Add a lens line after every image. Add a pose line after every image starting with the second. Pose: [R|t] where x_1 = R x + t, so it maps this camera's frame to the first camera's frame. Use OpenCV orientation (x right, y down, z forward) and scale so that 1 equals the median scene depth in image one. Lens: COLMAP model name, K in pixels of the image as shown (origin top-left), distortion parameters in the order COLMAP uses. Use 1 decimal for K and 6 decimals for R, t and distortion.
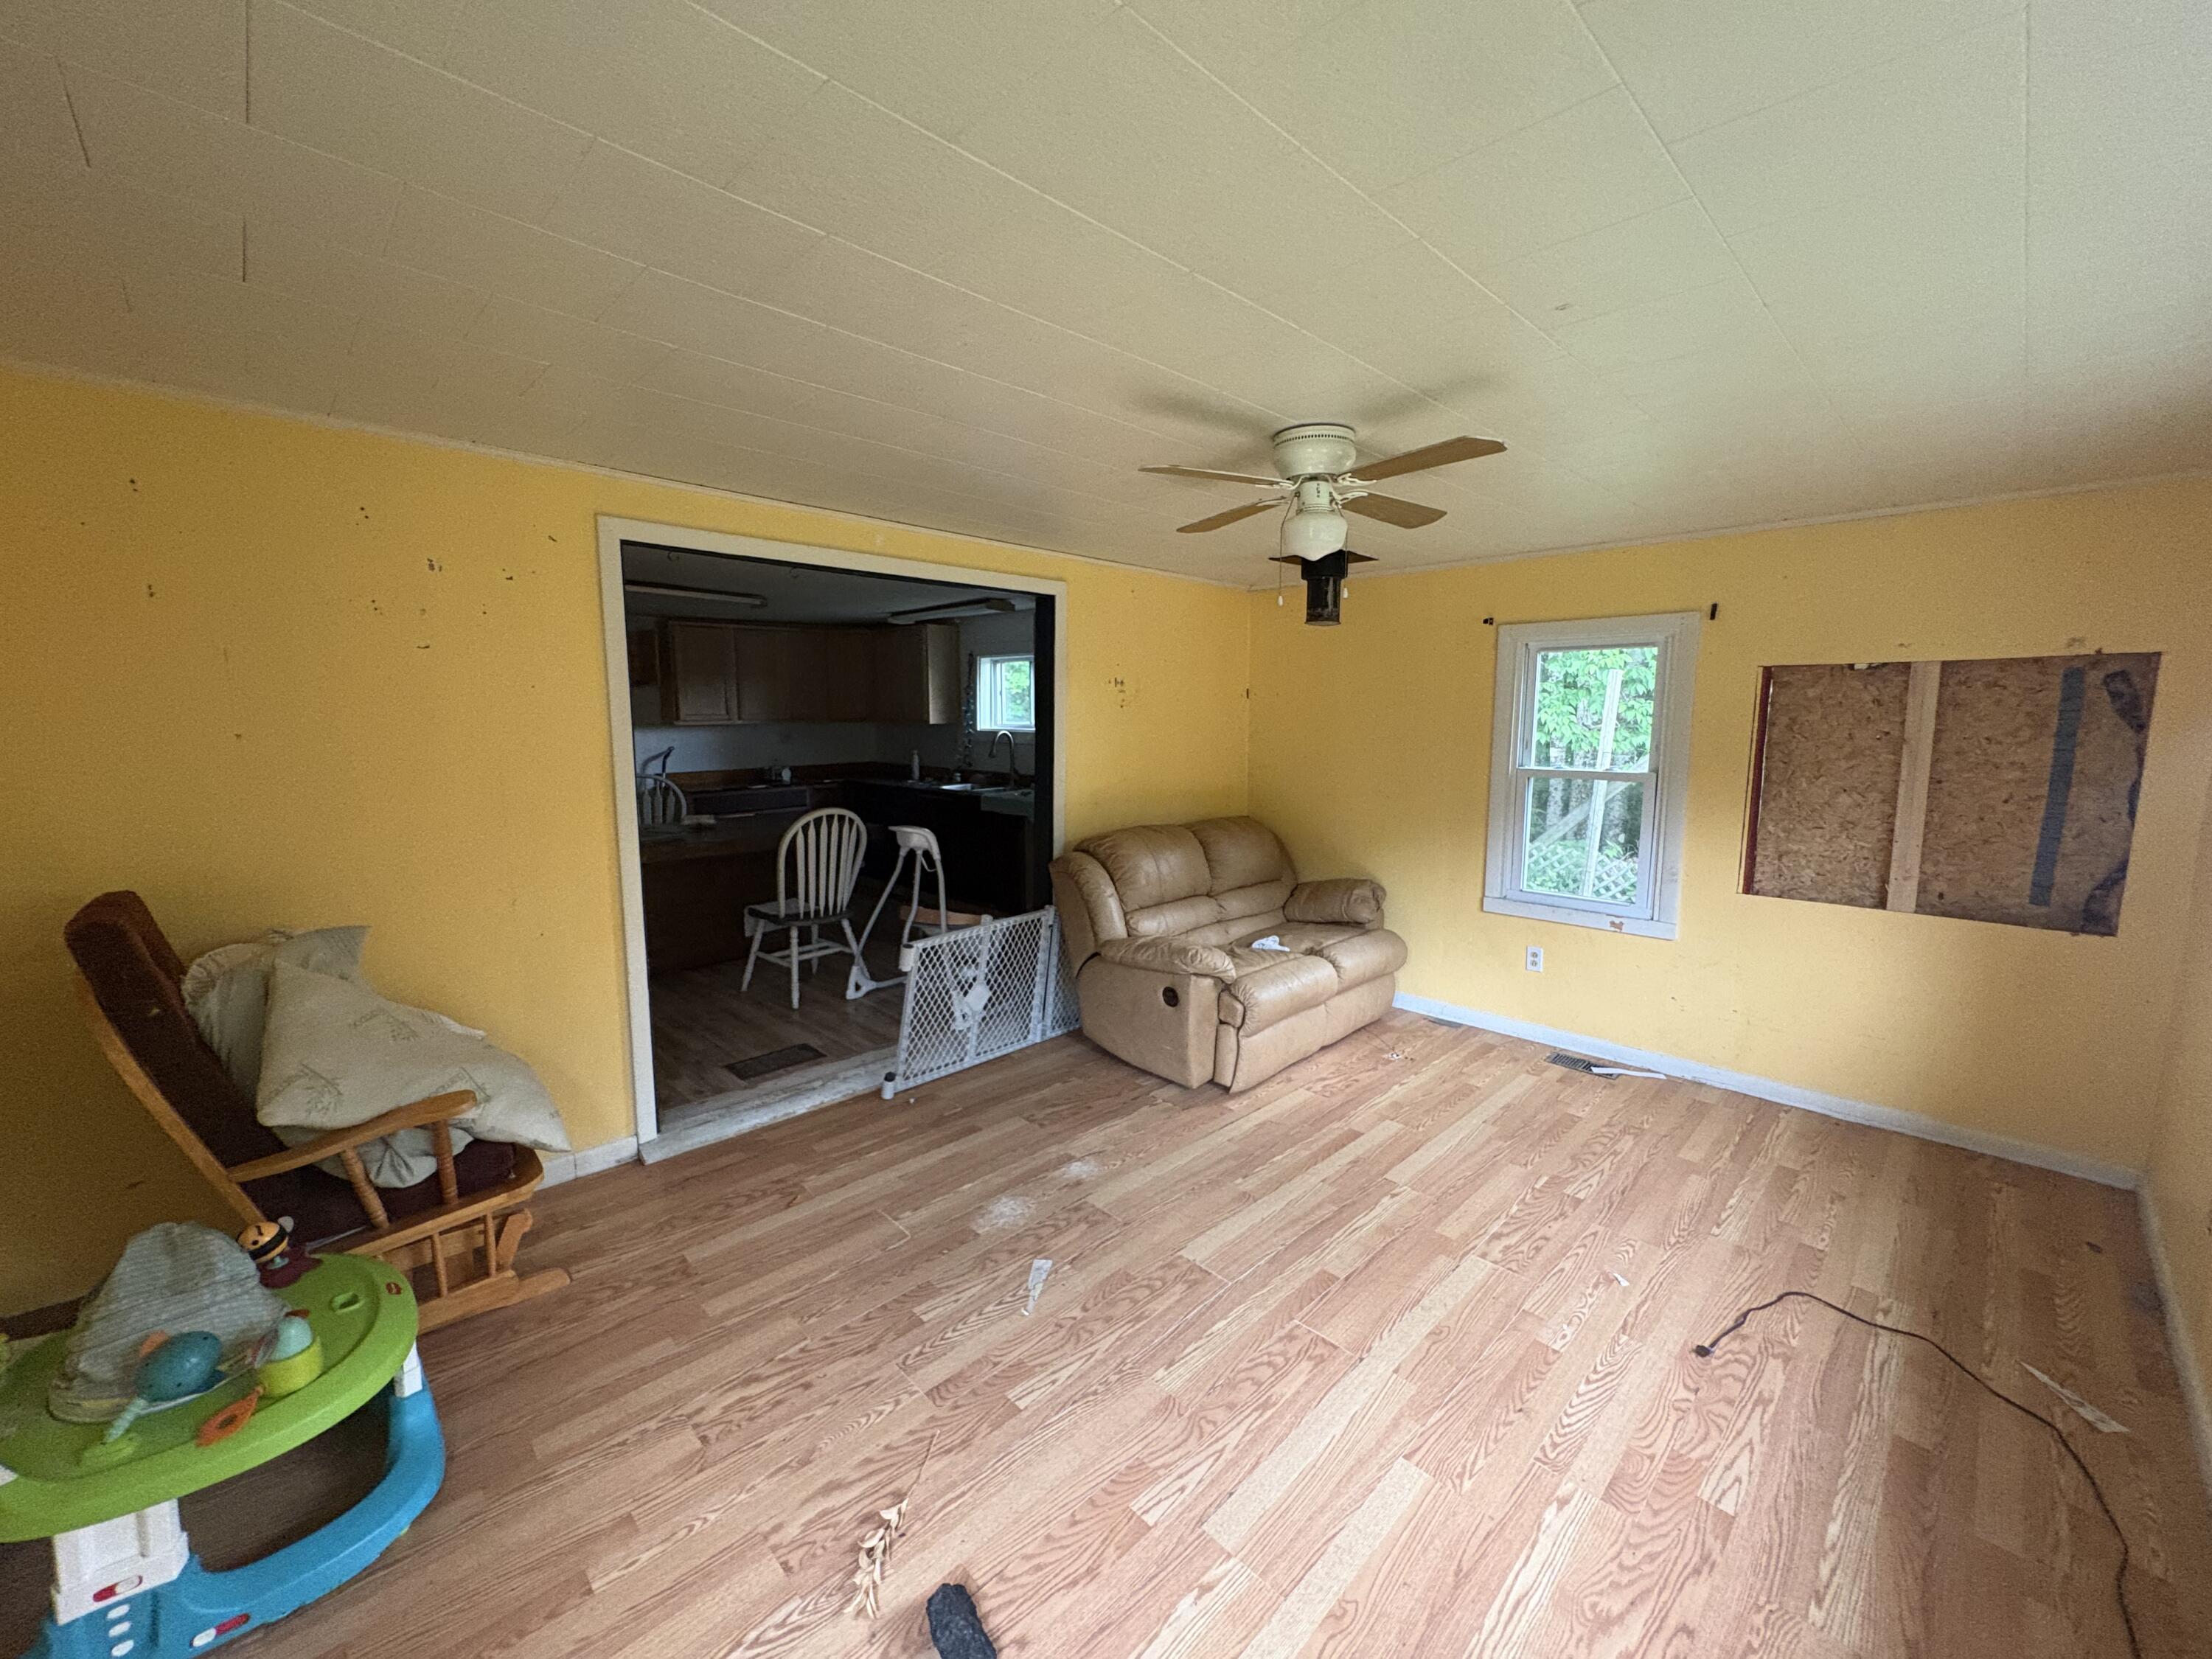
lens RADIAL K [[885.6, 0, 1104.4], [0, 885.6, 823.4], [0, 0, 1]] dist [-0.000012, 0.000290]
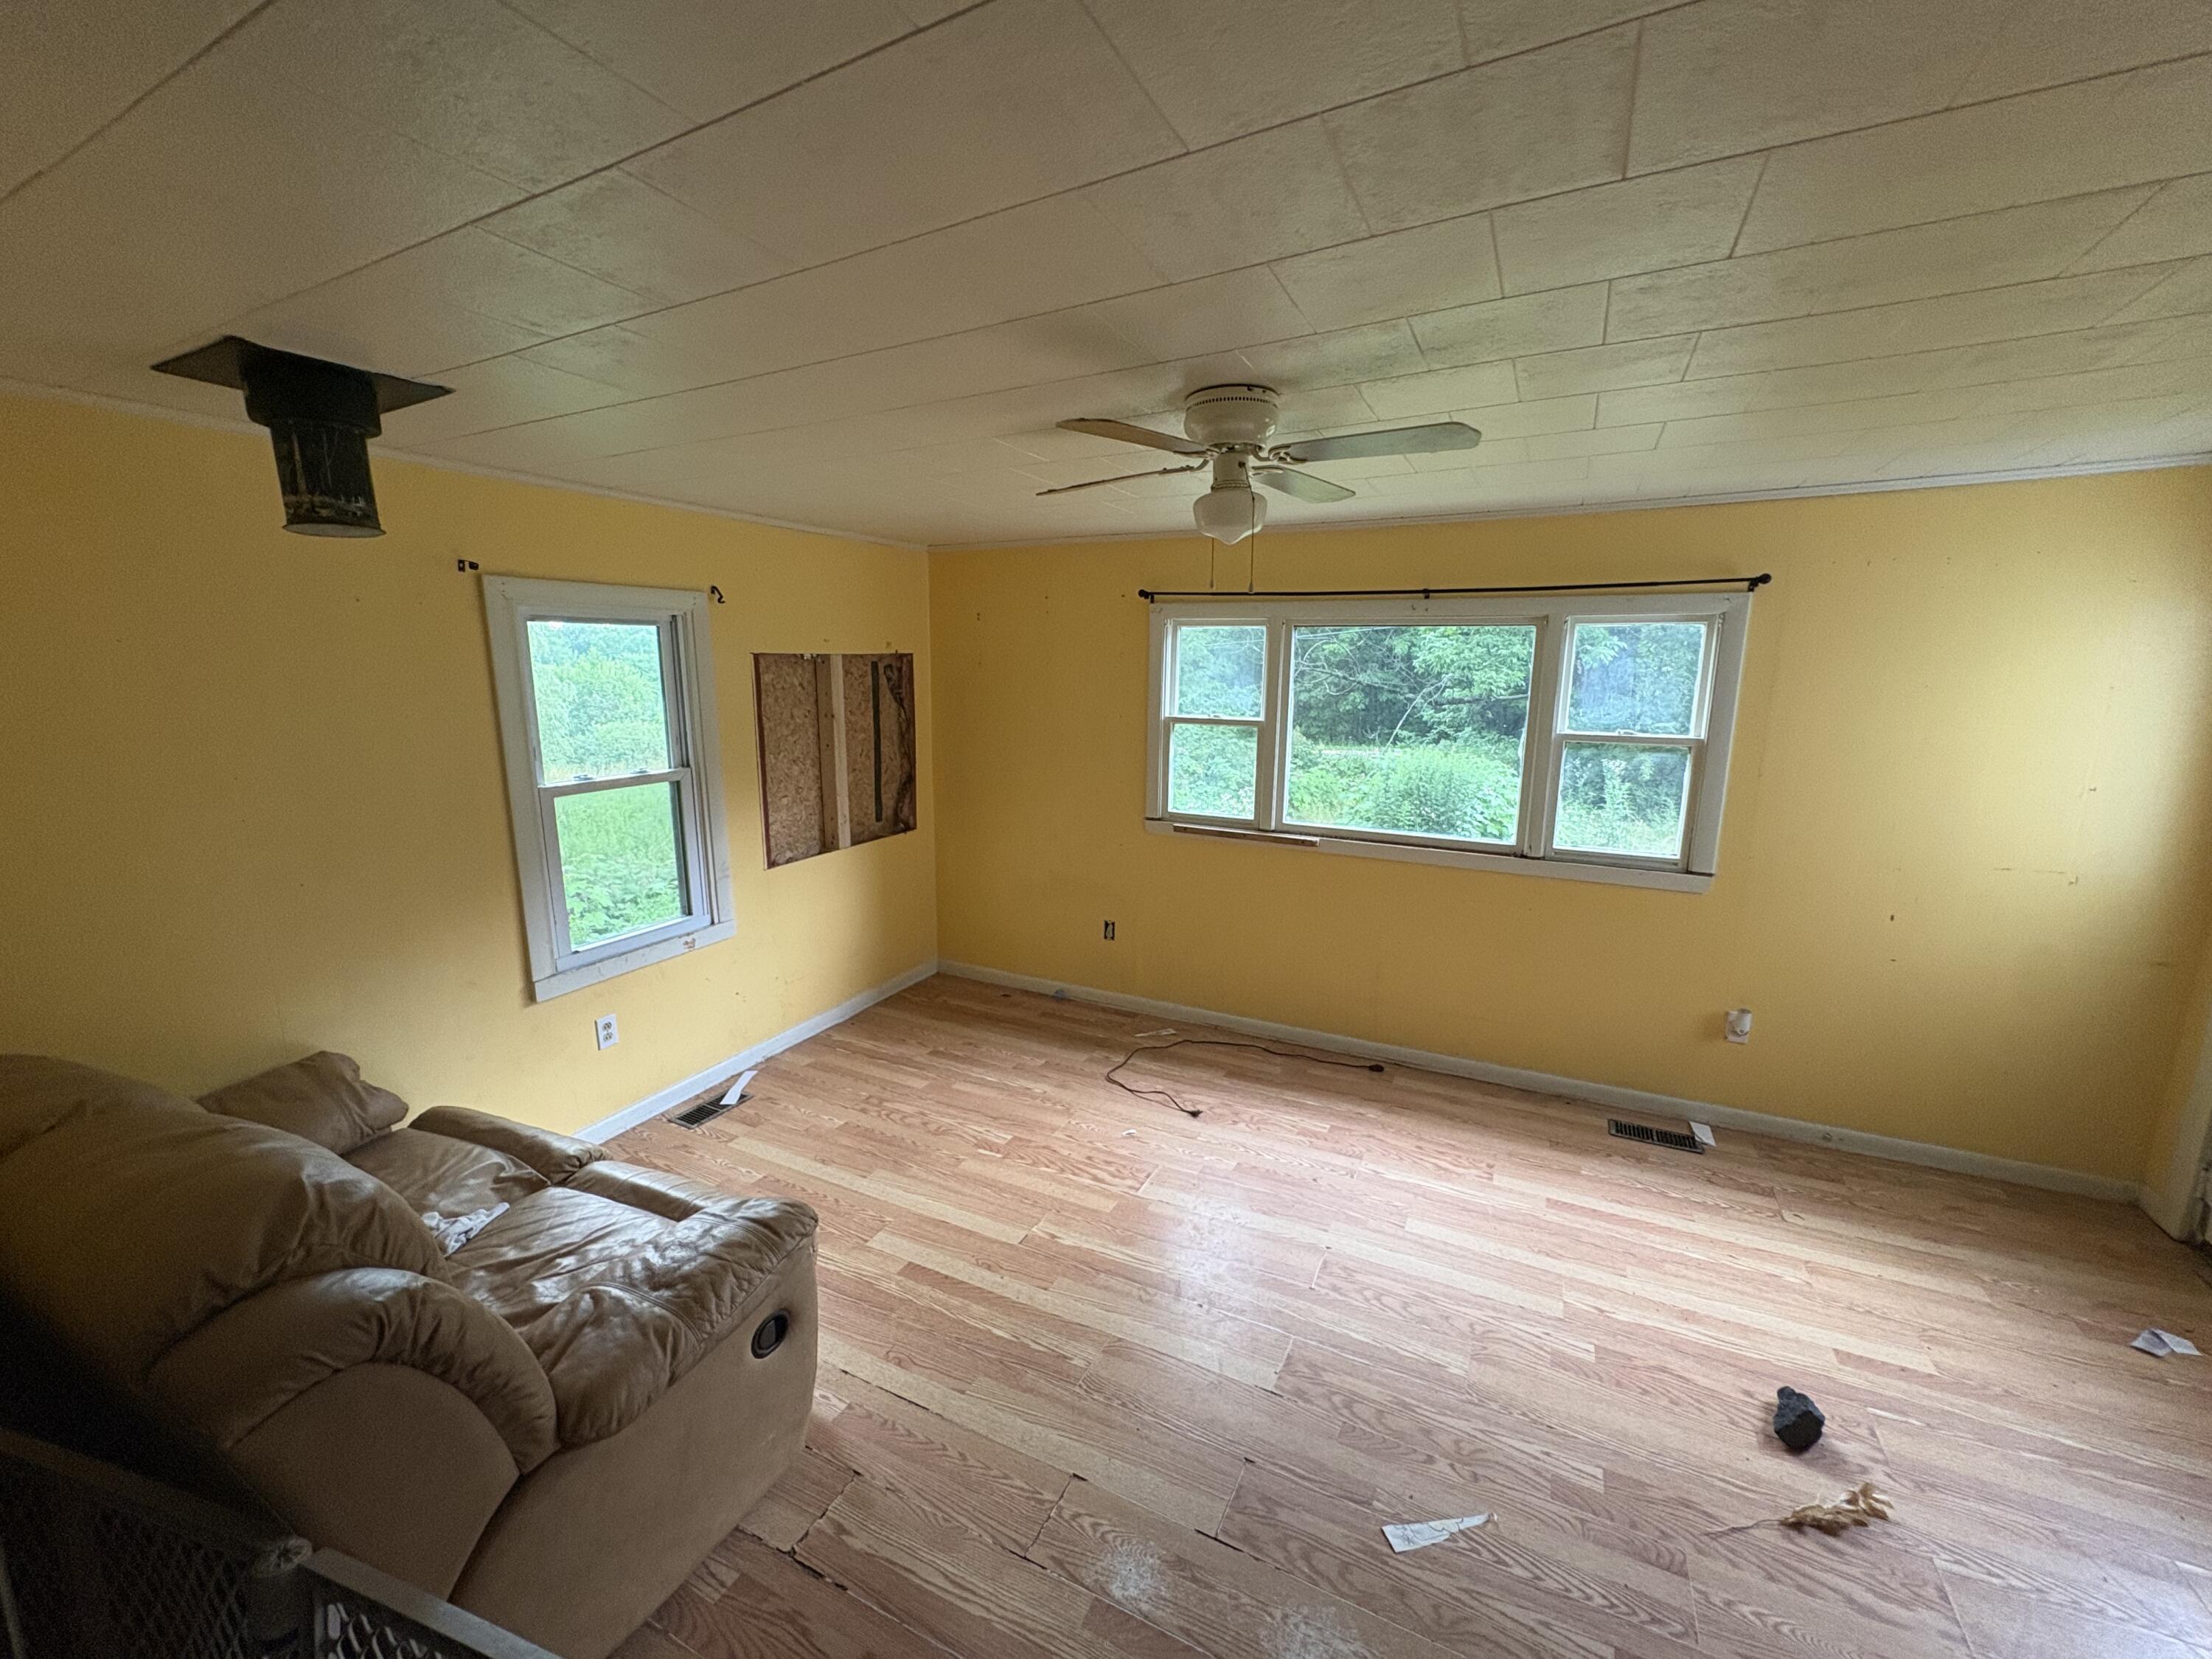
lens RADIAL K [[885.6, 0, 1098.7], [0, 885.6, 830.1], [0, 0, 1]] dist [-0.000012, 0.000290]
pose [[-0.321917, -0.173482, 0.930738, -0.466508], [0.124483, 0.966779, 0.223255, -0.186912], [-0.938548, 0.187731, -0.289627, 1.131969]]
